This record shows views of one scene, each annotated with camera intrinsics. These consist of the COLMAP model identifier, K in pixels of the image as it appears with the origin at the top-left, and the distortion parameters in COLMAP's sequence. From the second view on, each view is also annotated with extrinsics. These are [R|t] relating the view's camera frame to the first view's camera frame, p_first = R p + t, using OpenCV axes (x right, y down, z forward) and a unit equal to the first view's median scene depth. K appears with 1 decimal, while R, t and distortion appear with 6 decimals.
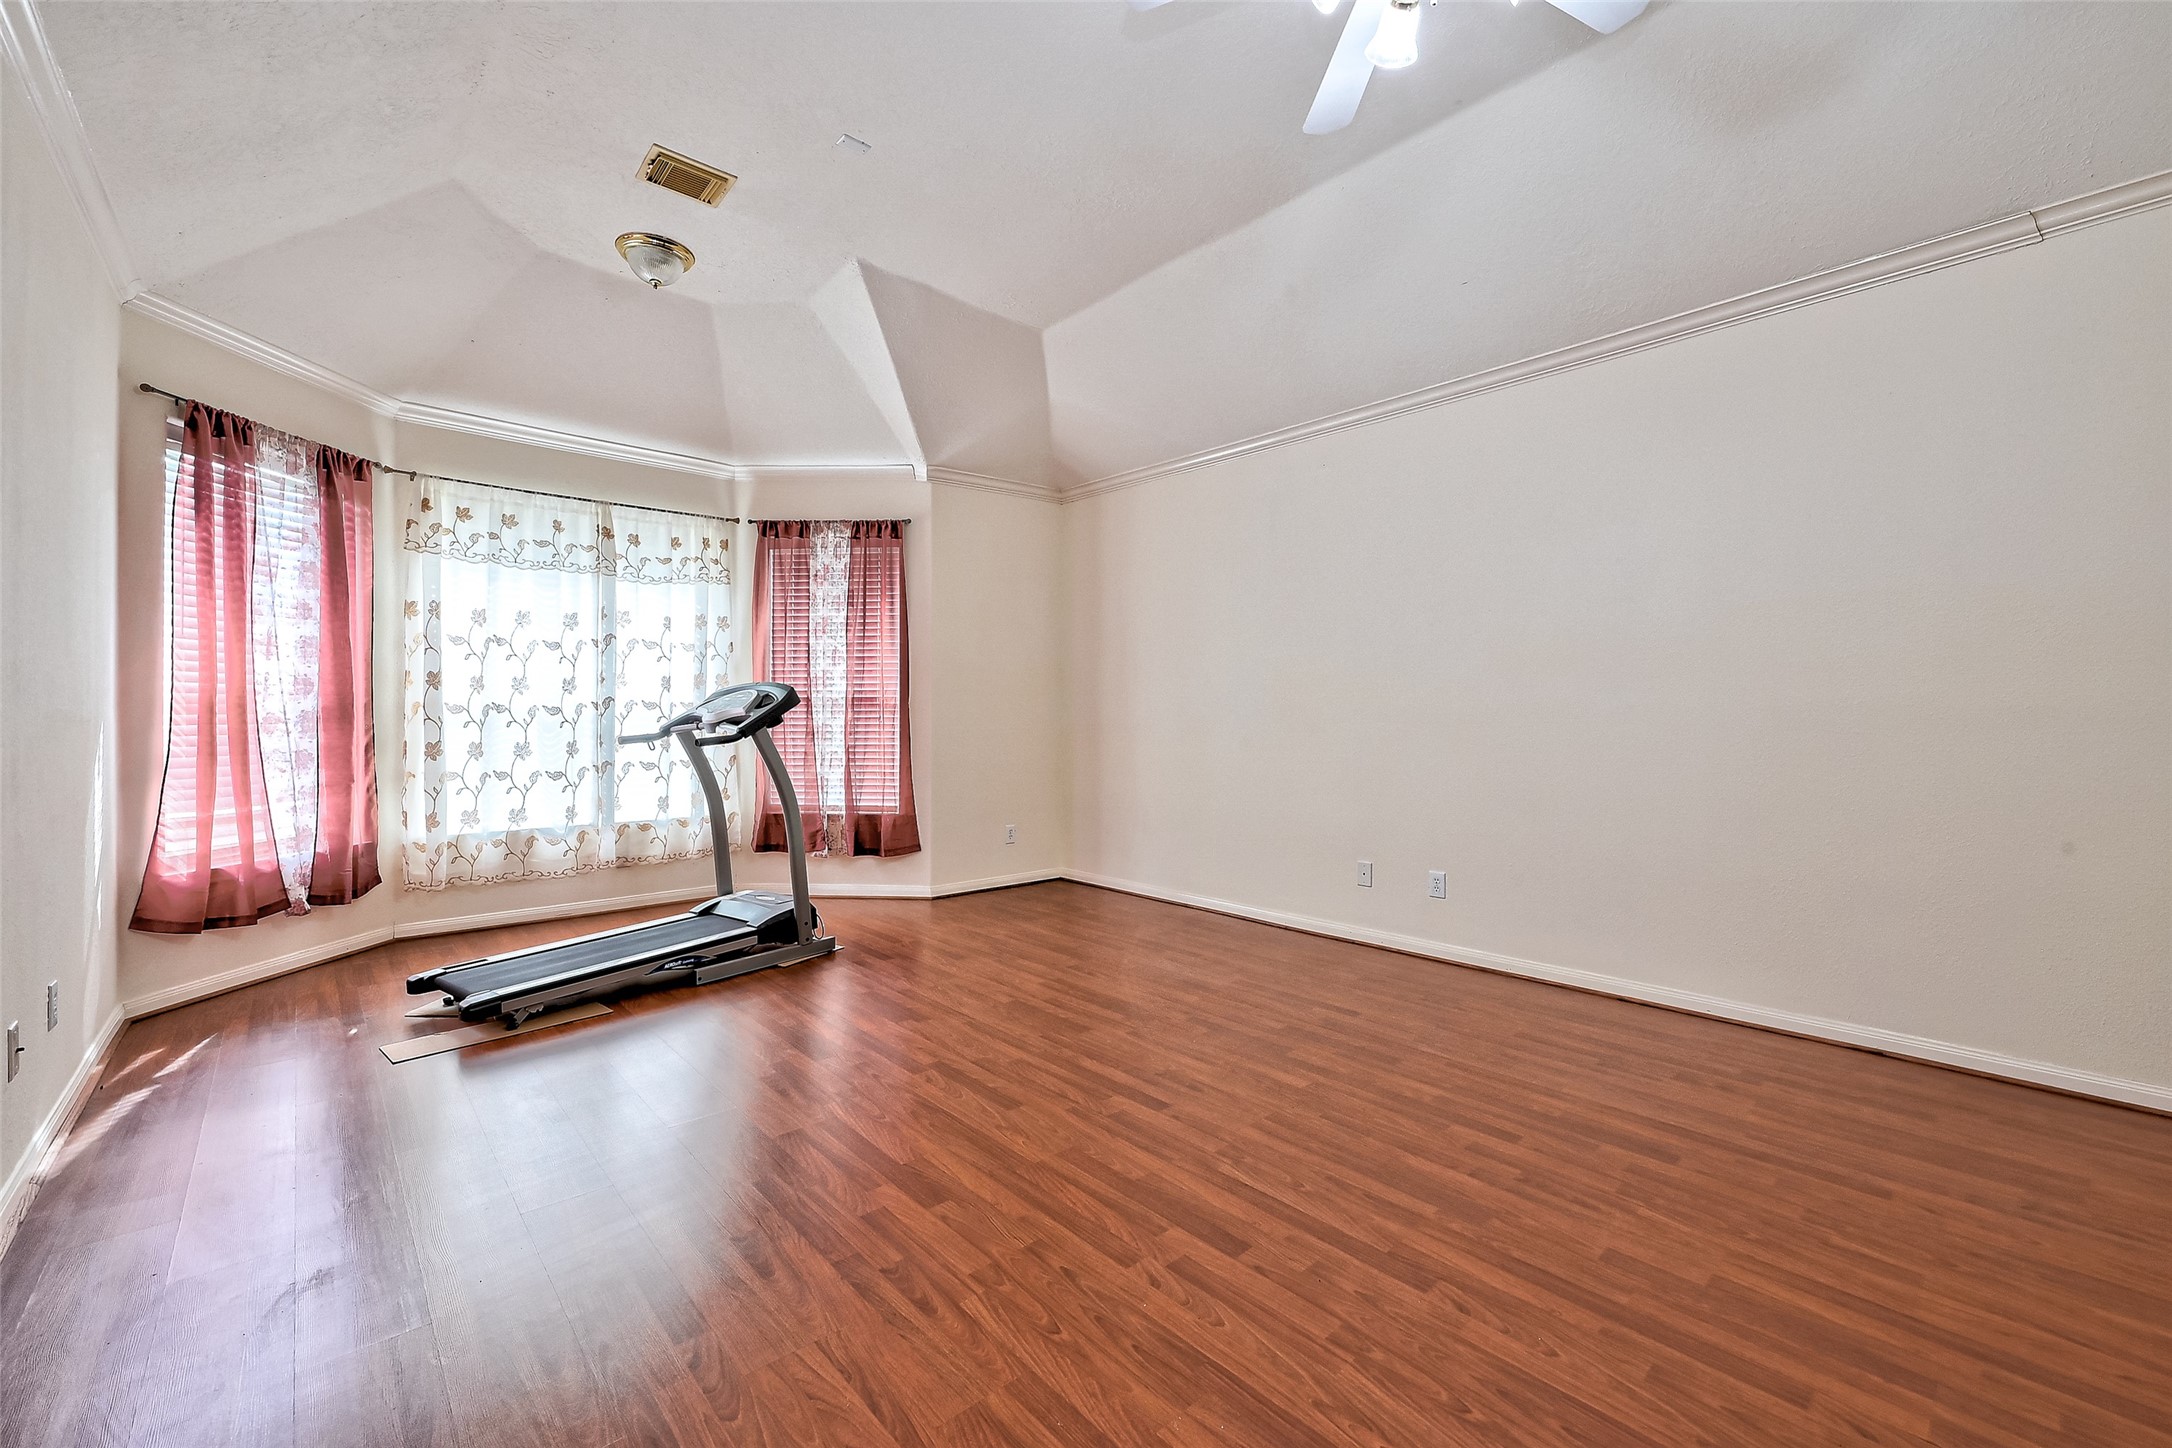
lens RADIAL K [[872.7, 0, 1085.9], [0, 872.7, 718.7], [0, 0, 1]] dist [-0.000429, 0.000478]
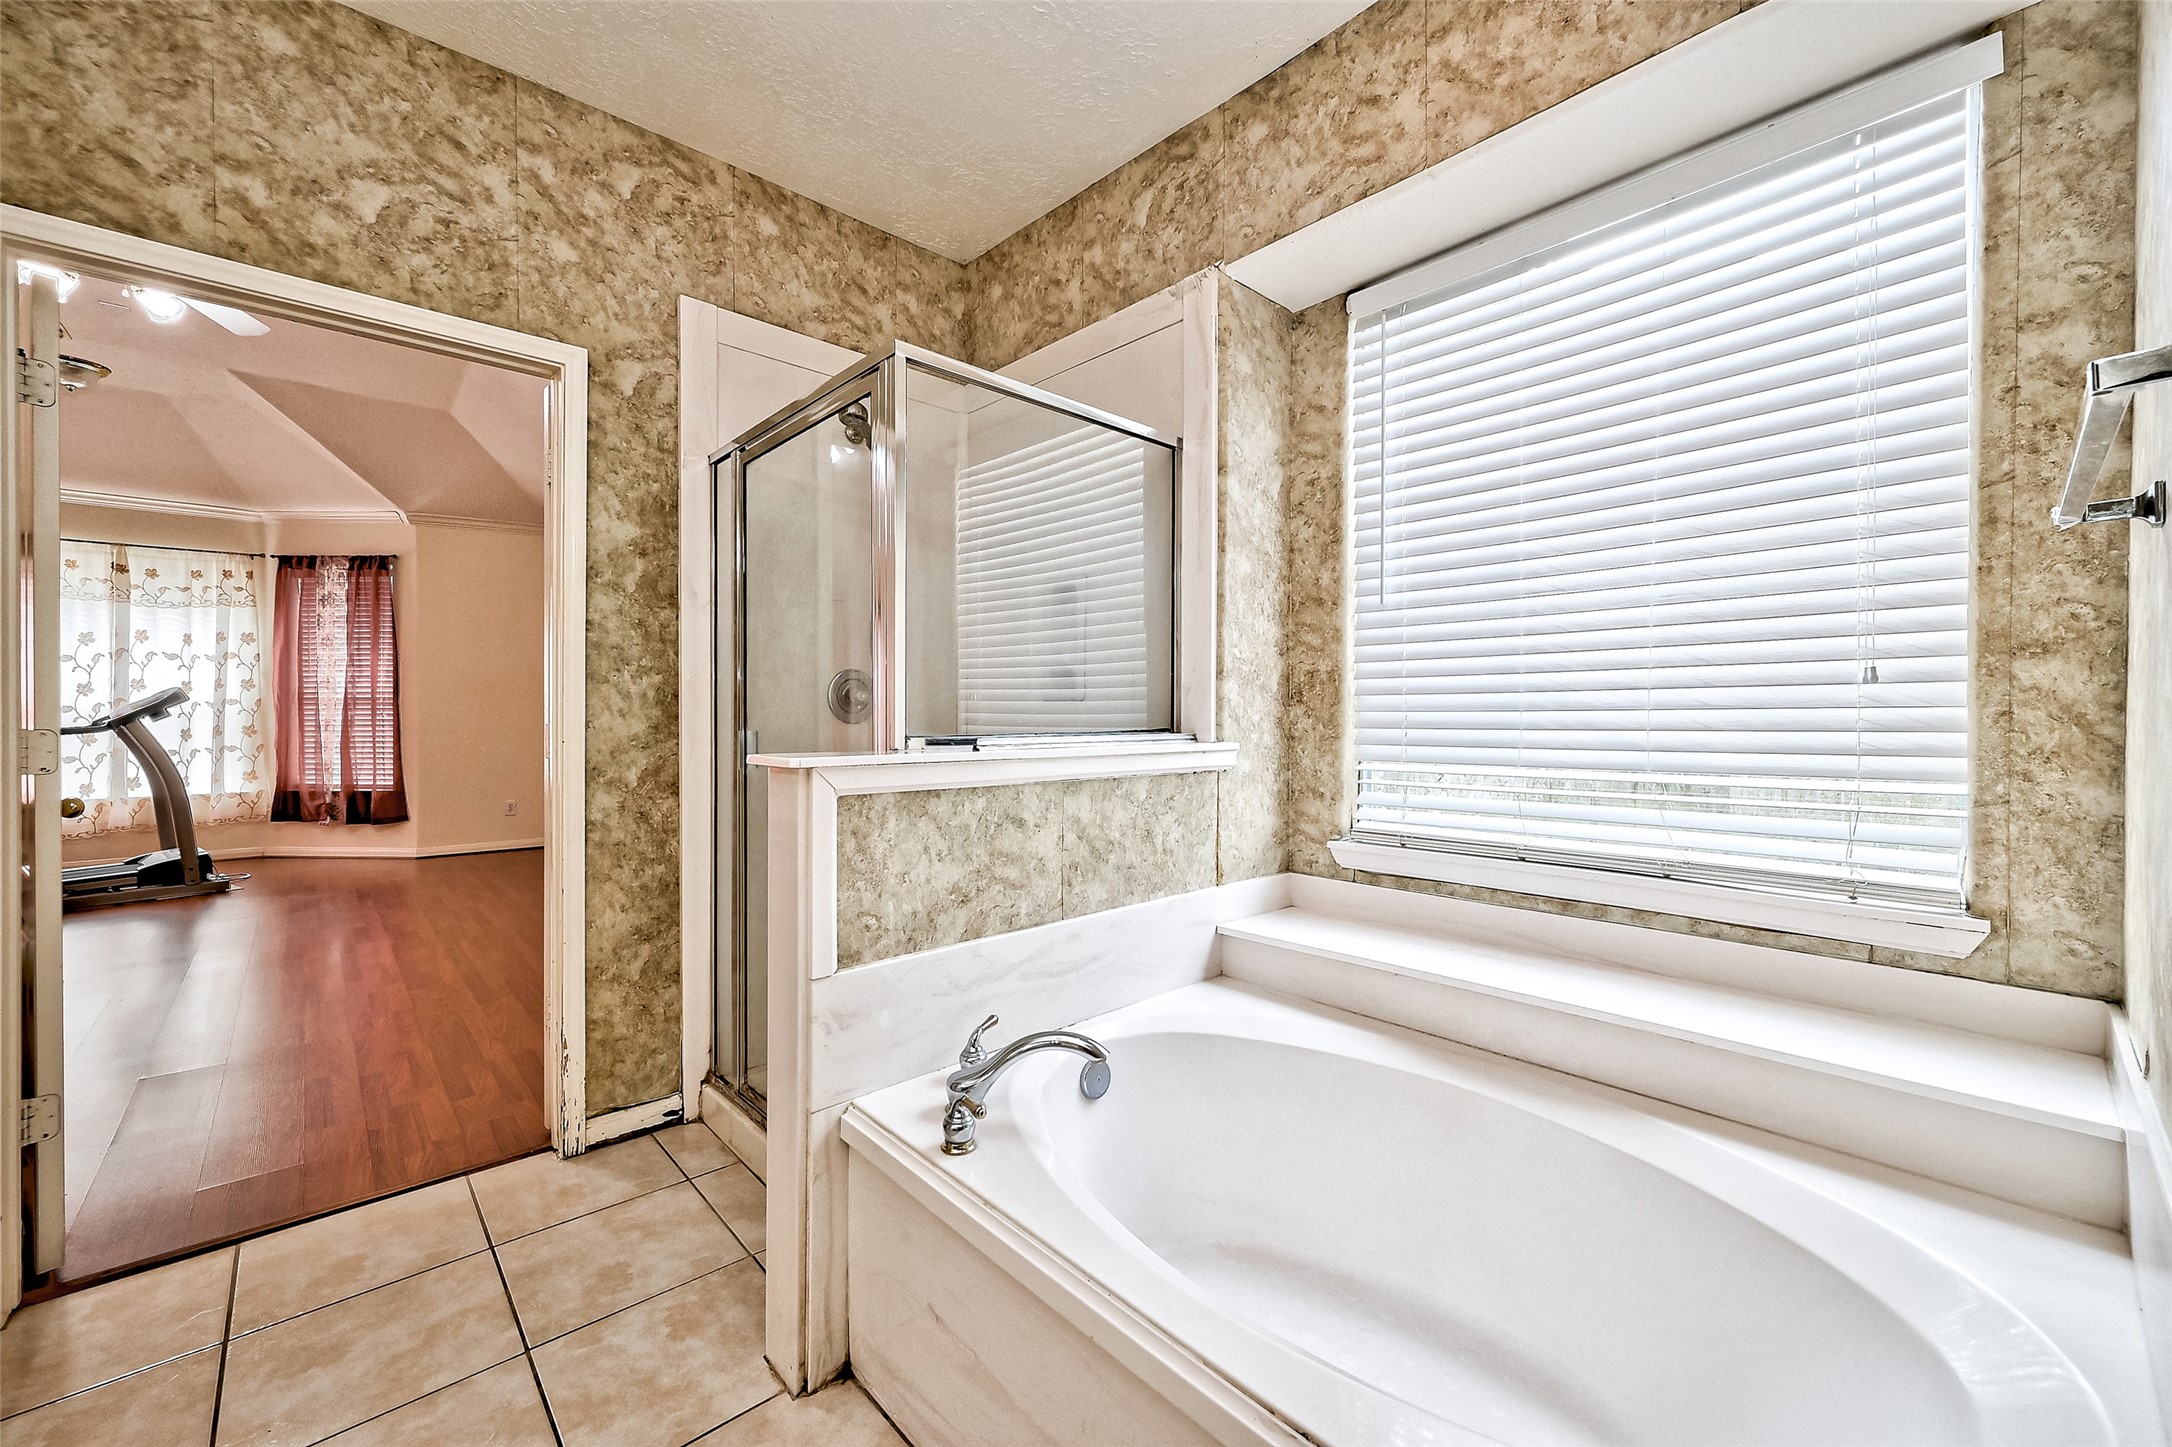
lens RADIAL K [[872.7, 0, 1087.2], [0, 872.7, 720.9], [0, 0, 1]] dist [-0.000429, 0.000478]
pose [[0.999925, -0.005953, 0.010687, 0.777044], [0.005943, 0.999982, 0.000958, 0.014487], [-0.010692, -0.000895, 0.999942, -0.261427]]
